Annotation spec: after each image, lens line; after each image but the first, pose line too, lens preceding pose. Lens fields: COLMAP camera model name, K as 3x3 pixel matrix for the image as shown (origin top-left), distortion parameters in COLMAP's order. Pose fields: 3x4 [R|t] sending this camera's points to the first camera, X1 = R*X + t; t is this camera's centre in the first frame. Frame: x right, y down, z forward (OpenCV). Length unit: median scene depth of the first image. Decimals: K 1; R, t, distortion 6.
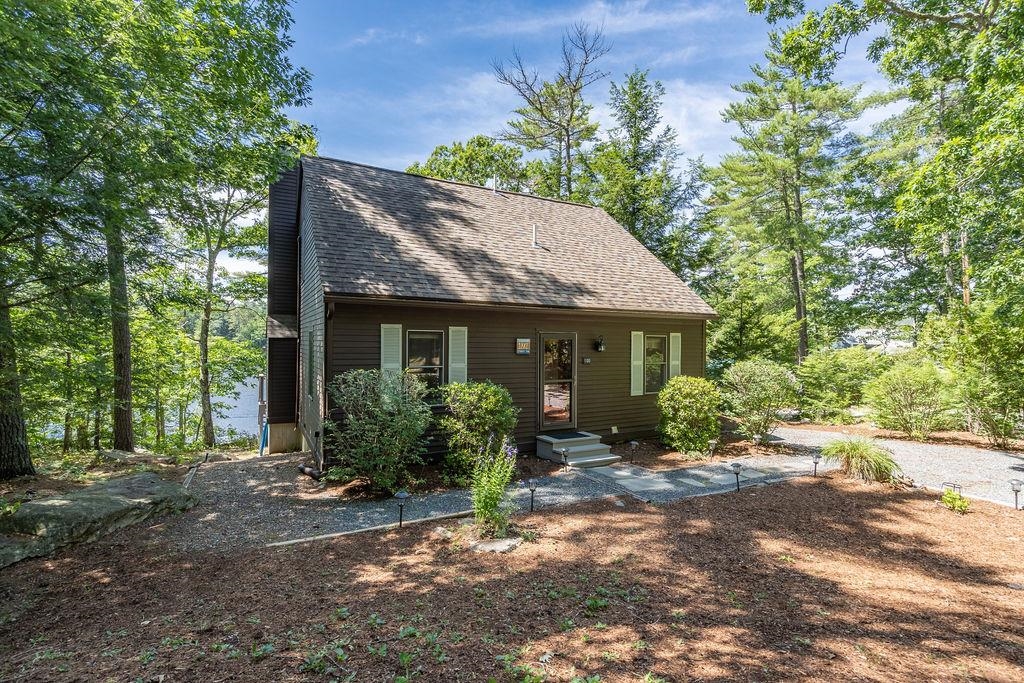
lens RADIAL K [[462.5, 0, 508.3], [0, 462.5, 348.0], [0, 0, 1]] dist [-0.000712, -0.000116]
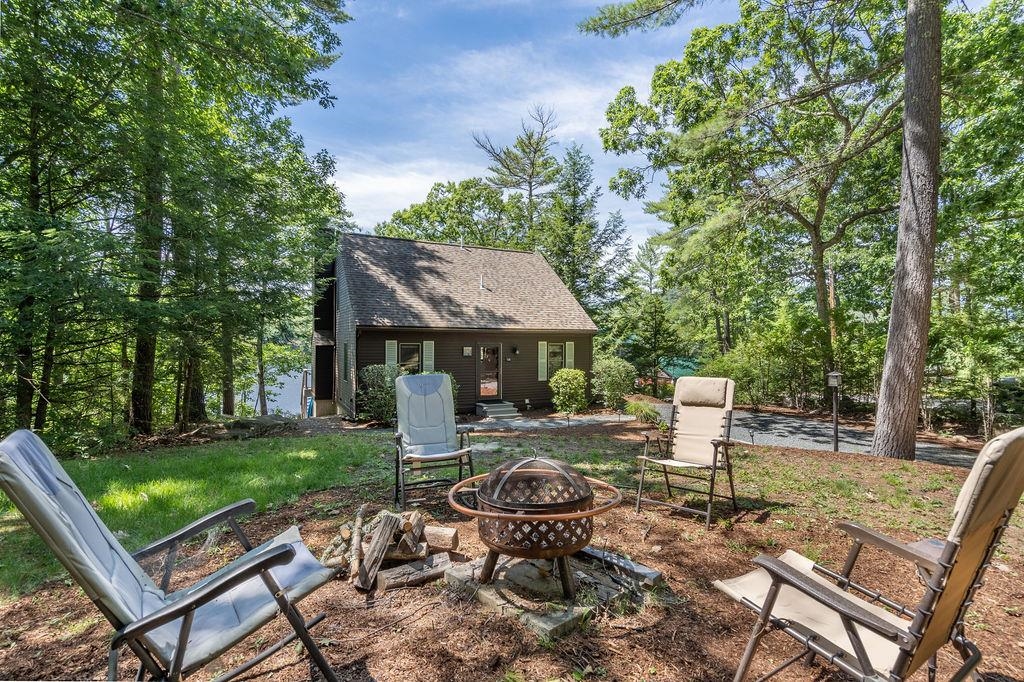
lens RADIAL K [[462.5, 0, 518.6], [0, 462.5, 344.3], [0, 0, 1]] dist [-0.000712, -0.000116]
pose [[0.999987, -0.003345, -0.003917, 0.209823], [0.003355, 0.999991, 0.002456, -0.032277], [0.003909, -0.002469, 0.999989, -0.676360]]
